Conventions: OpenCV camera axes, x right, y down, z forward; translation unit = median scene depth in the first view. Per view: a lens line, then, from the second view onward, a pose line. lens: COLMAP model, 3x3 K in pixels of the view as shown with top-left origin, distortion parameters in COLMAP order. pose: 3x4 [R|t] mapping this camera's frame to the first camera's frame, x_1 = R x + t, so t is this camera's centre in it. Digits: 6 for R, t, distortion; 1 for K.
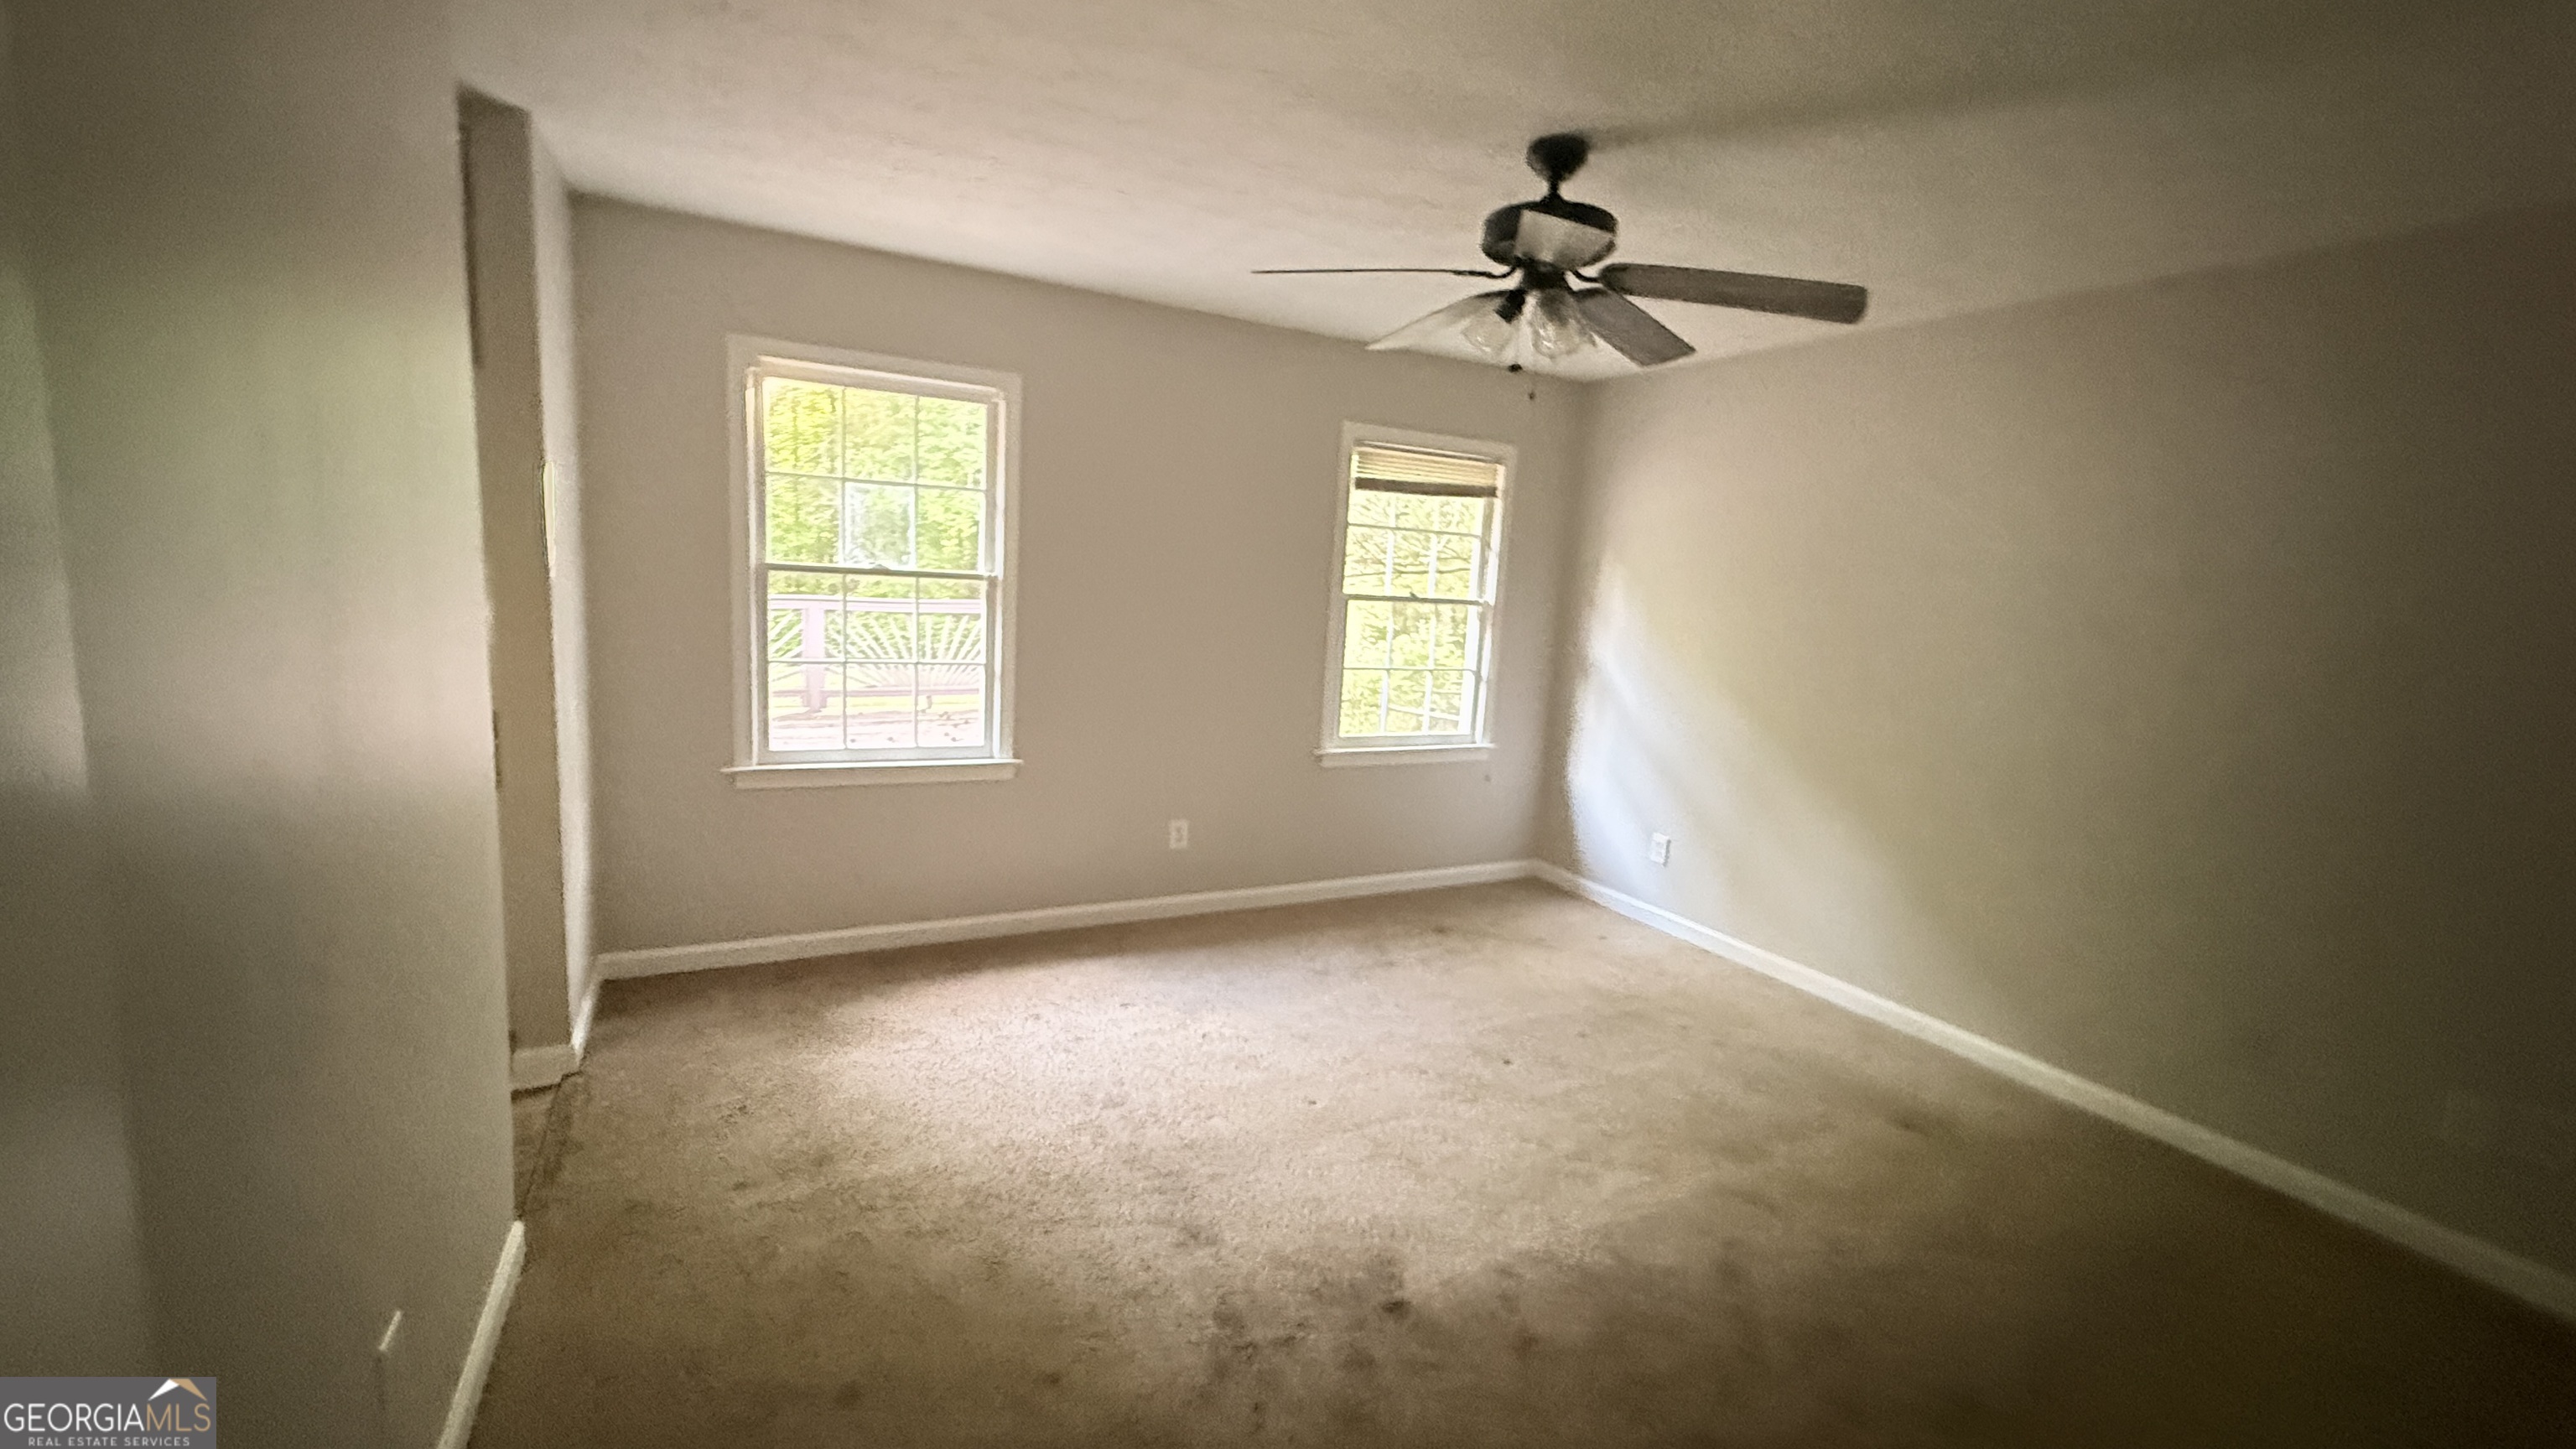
lens RADIAL K [[951.9, 0, 1288.0], [0, 951.9, 724.5], [0, 0, 1]] dist [-0.000886, -0.000025]
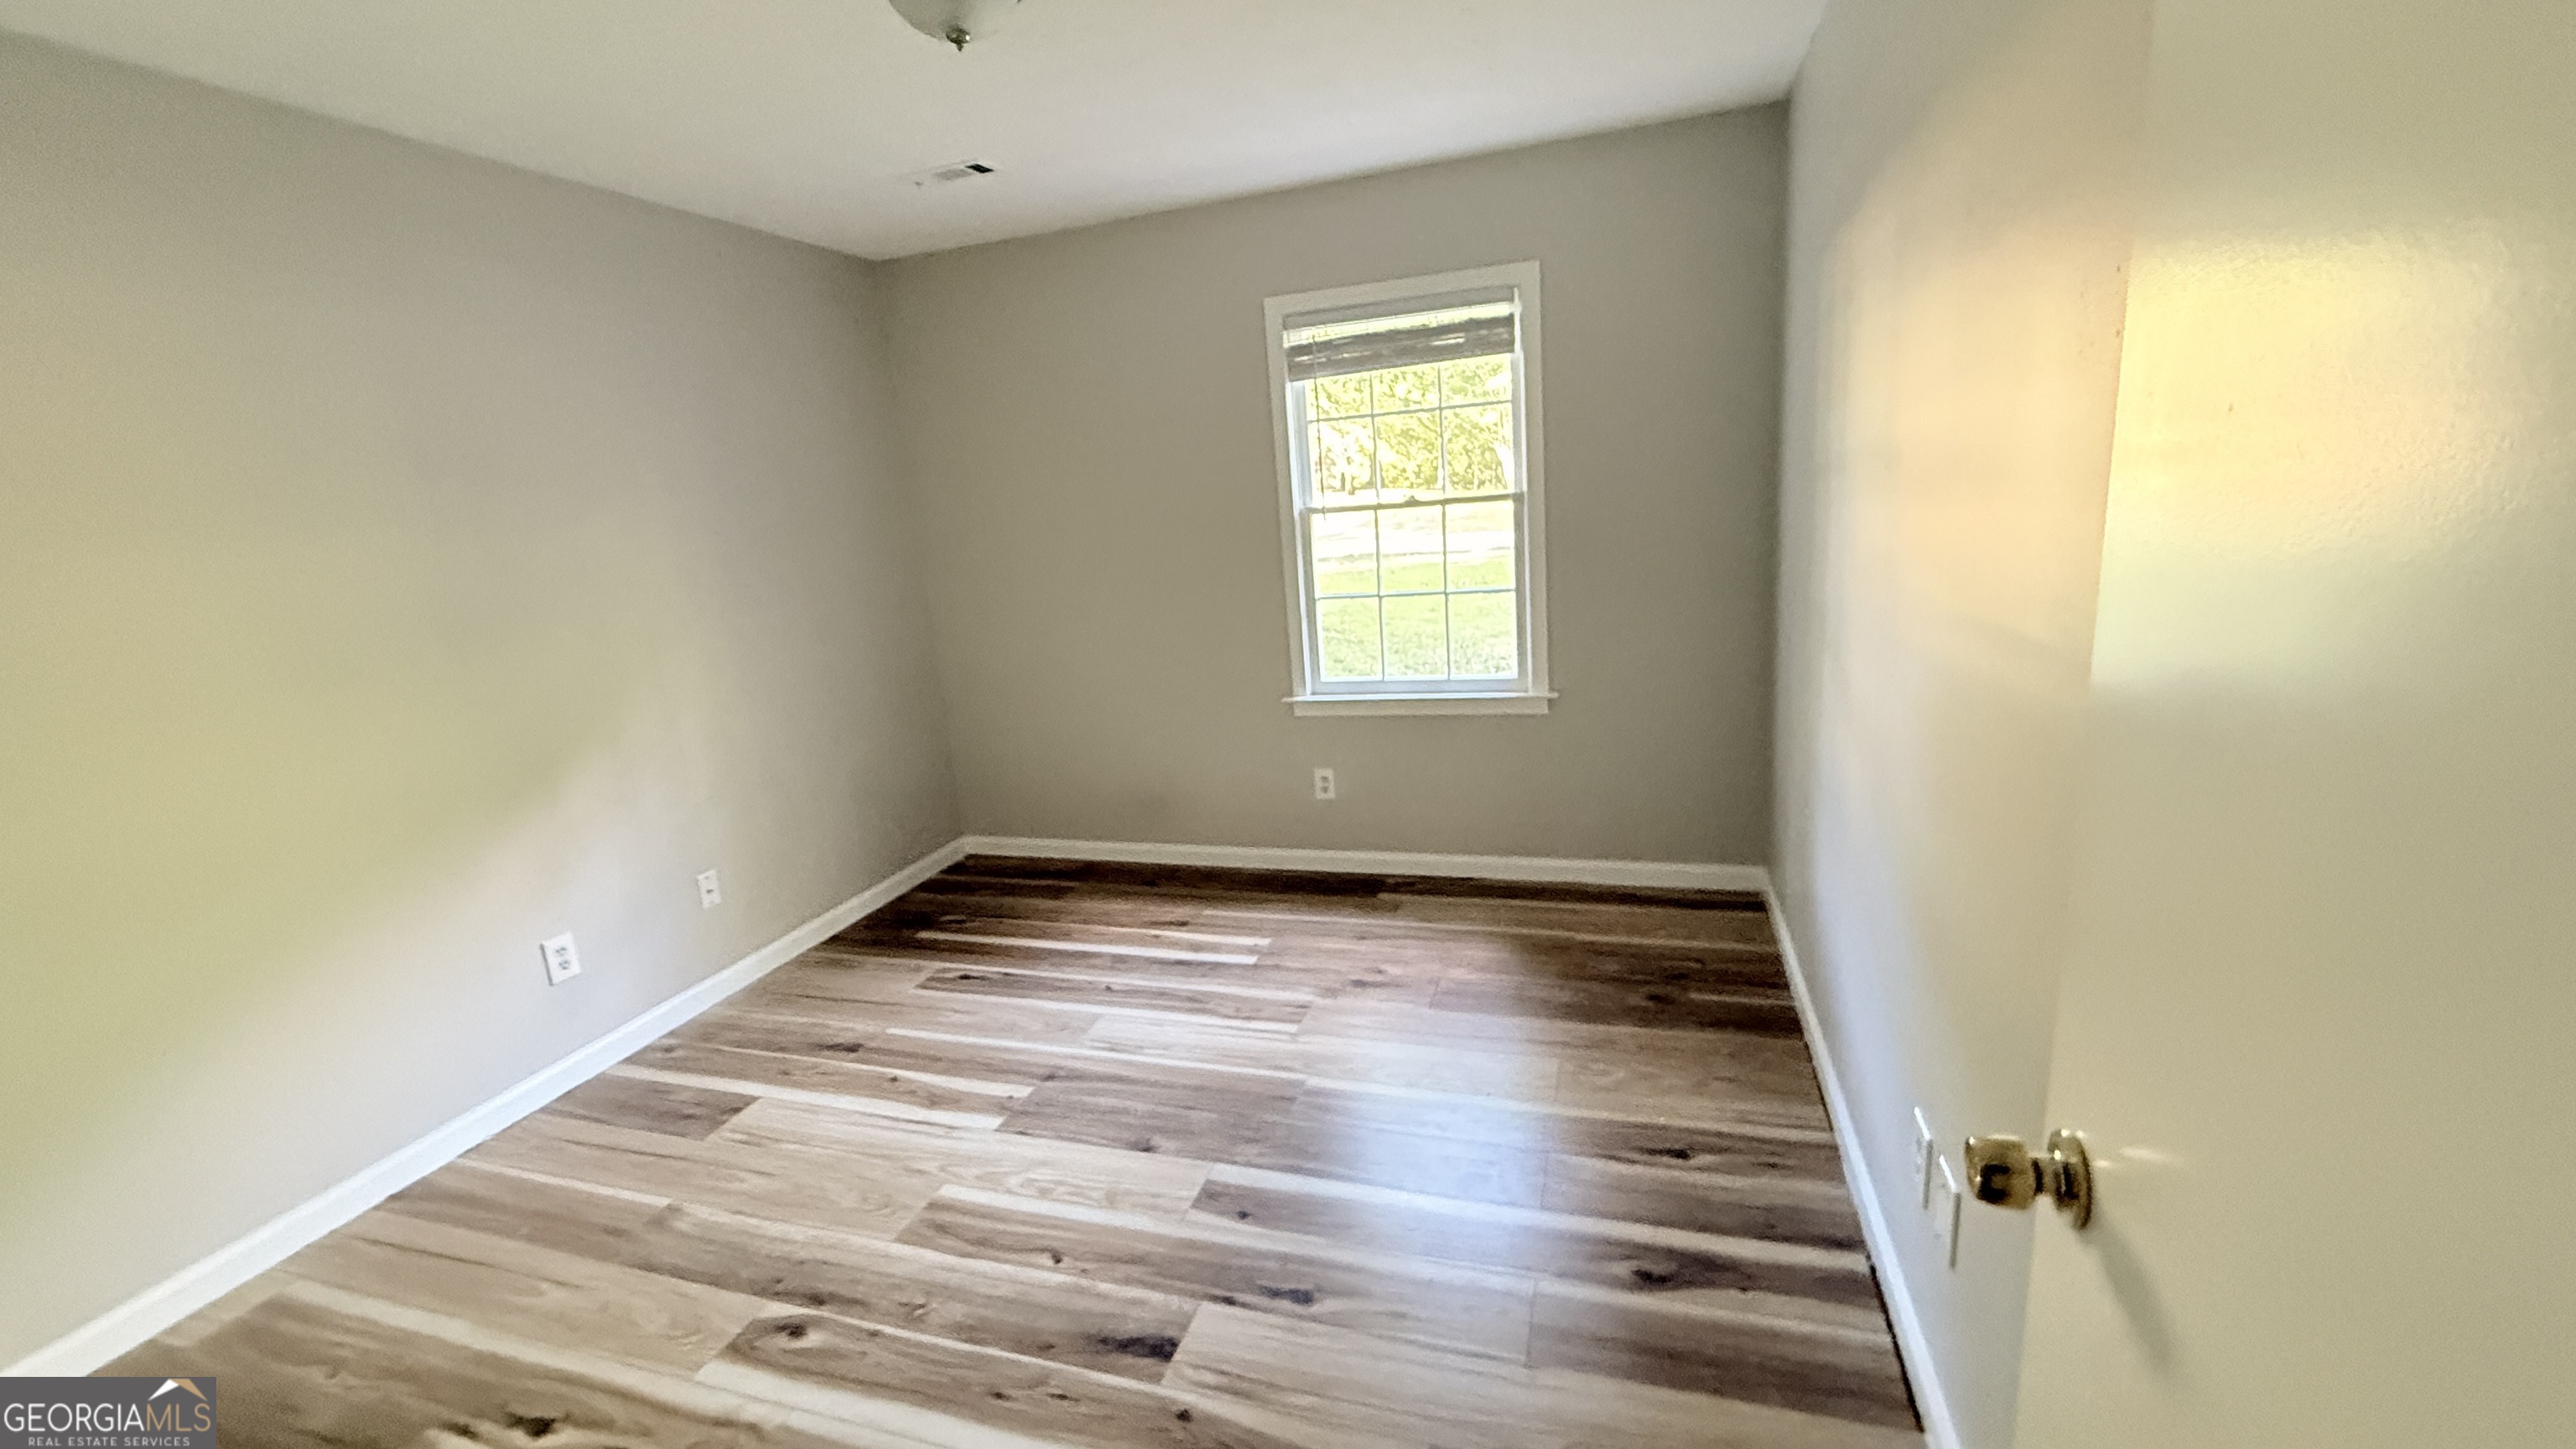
lens RADIAL K [[1032.4, 0, 1290.1], [0, 1032.4, 736.1], [0, 0, 1]] dist [0.000435, 0.000069]
pose [[0.728330, 0.040621, -0.684021, 0.244657], [0.017243, 0.996839, 0.077558, -0.003623], [0.685009, -0.068283, 0.725327, 0.118530]]
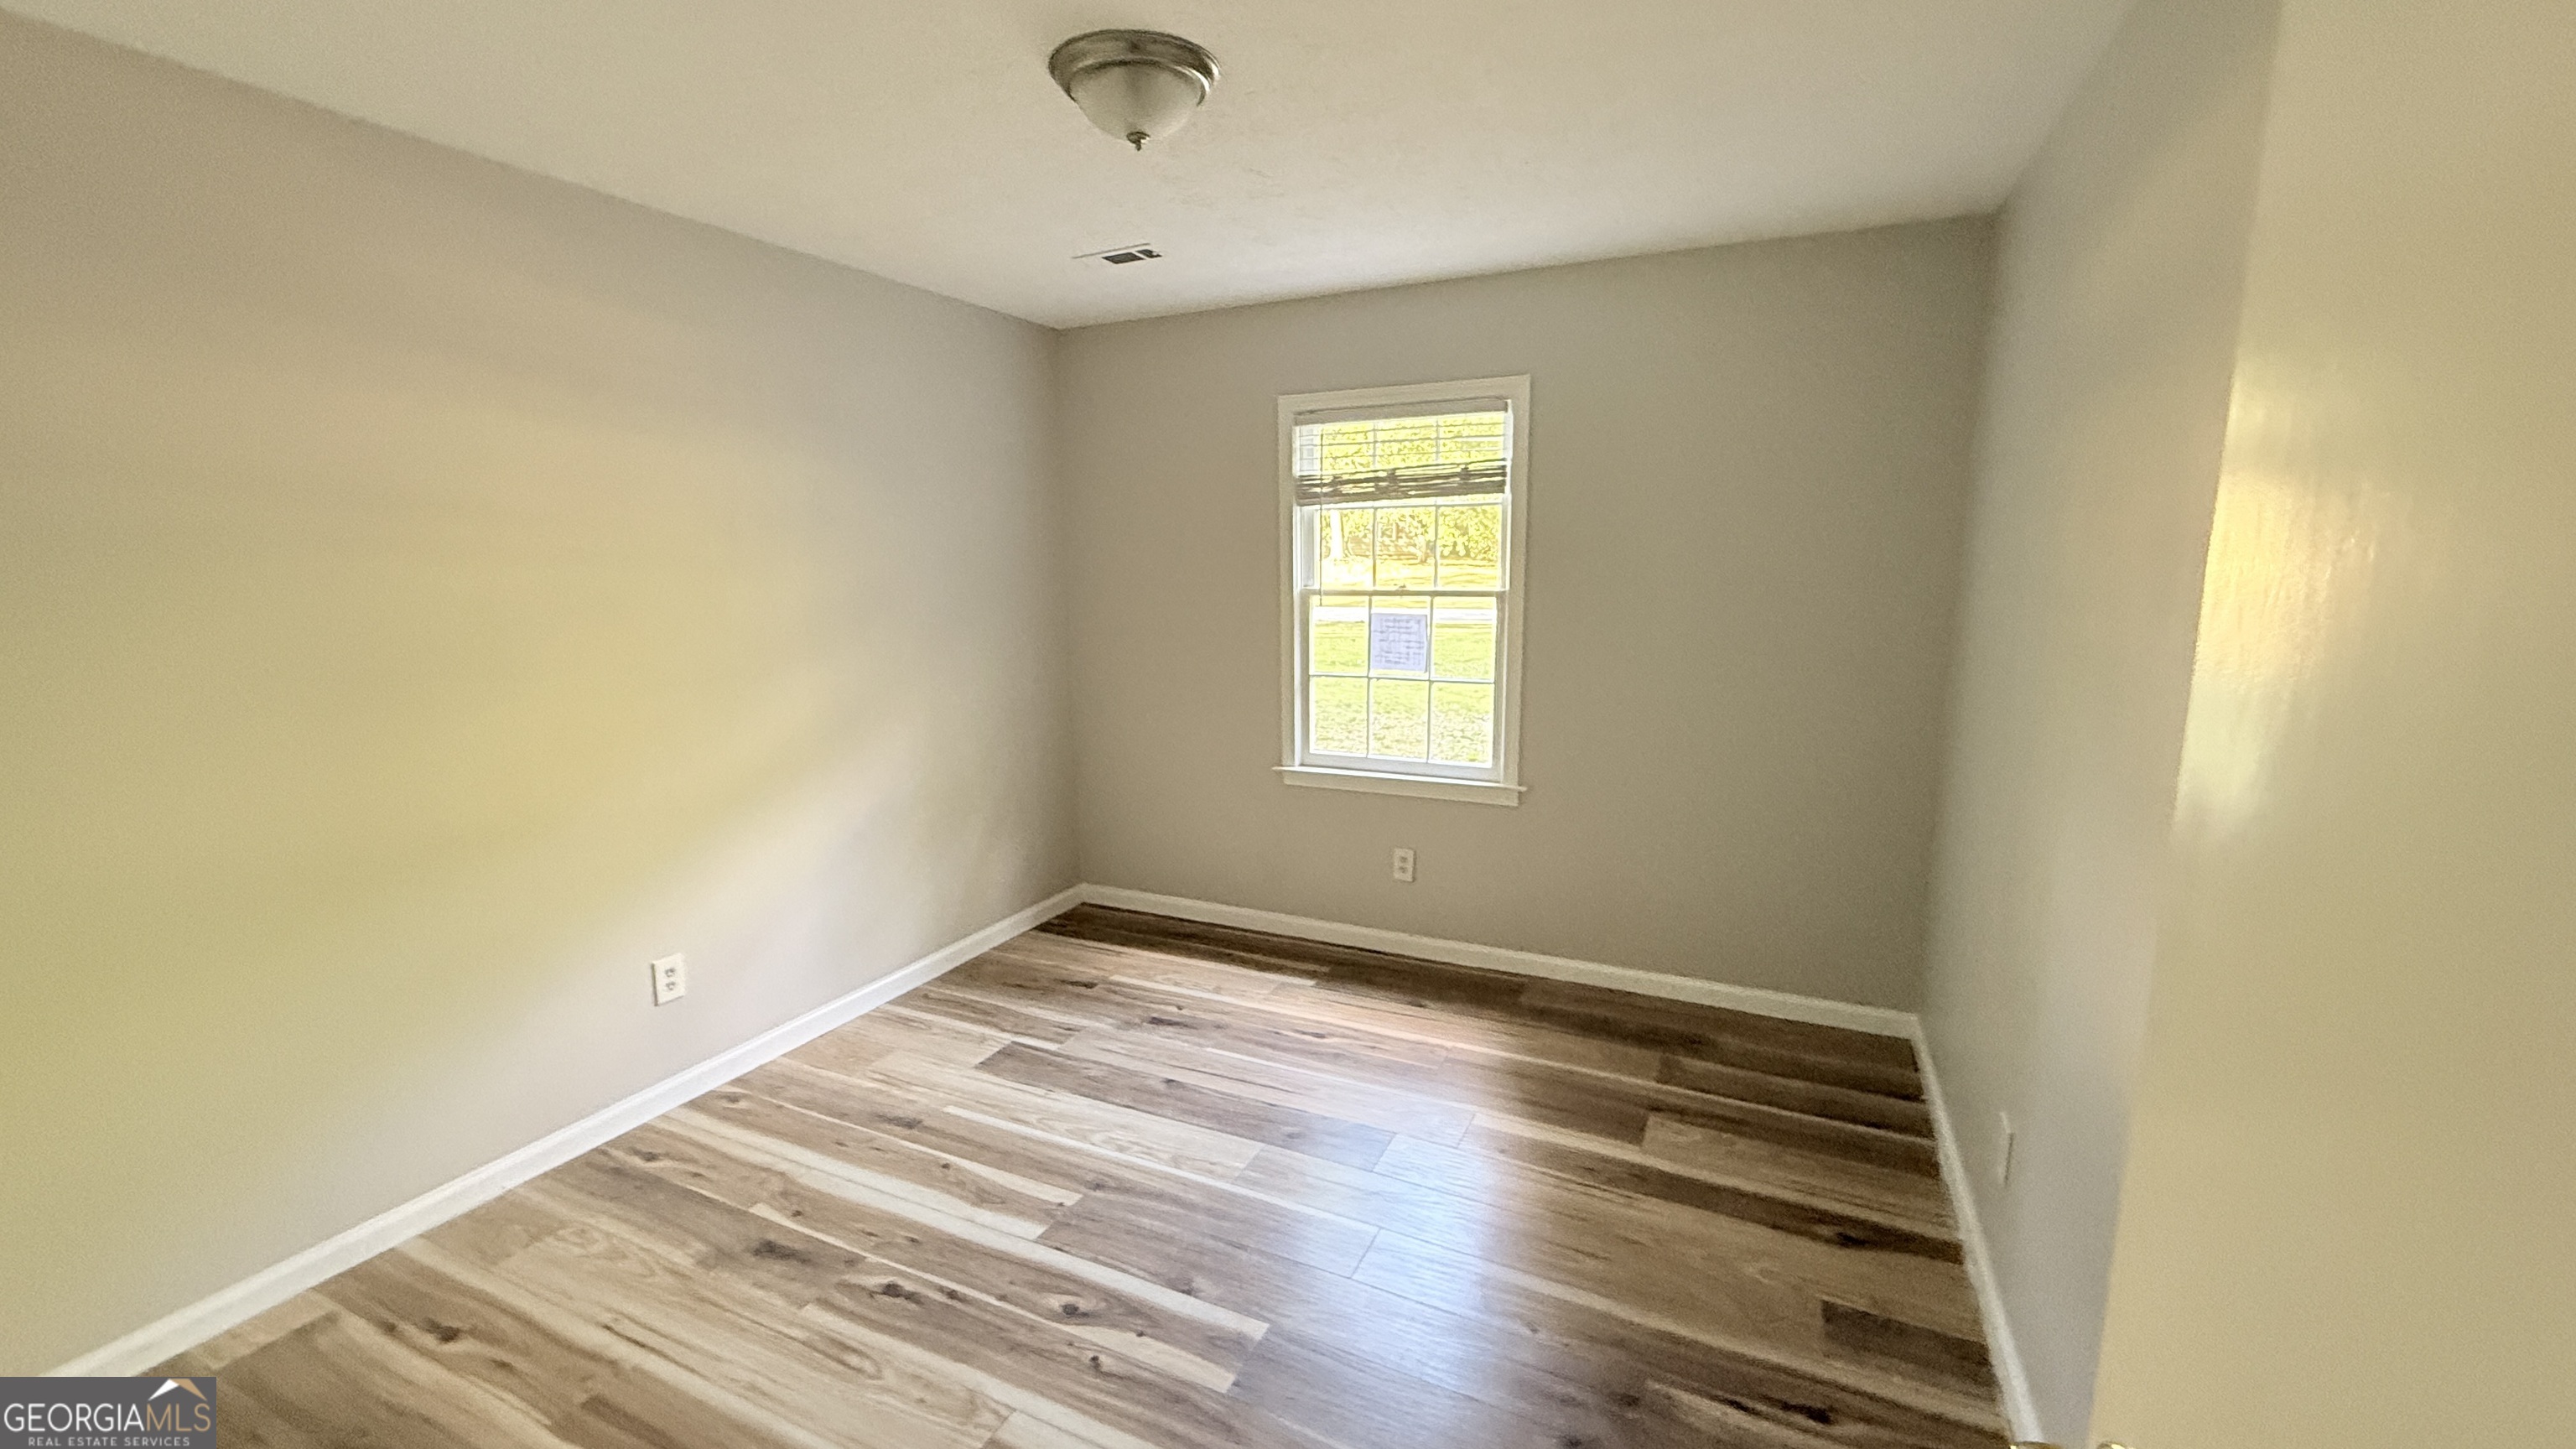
lens RADIAL K [[1041.5, 0, 1288.0], [0, 1041.5, 724.5], [0, 0, 1]] dist [0.000449, 0.000032]
pose [[0.636843, 0.046941, -0.769563, 0.396537], [-0.074829, 0.997196, -0.001098, -0.005726], [0.767354, 0.058285, 0.638569, 0.192512]]
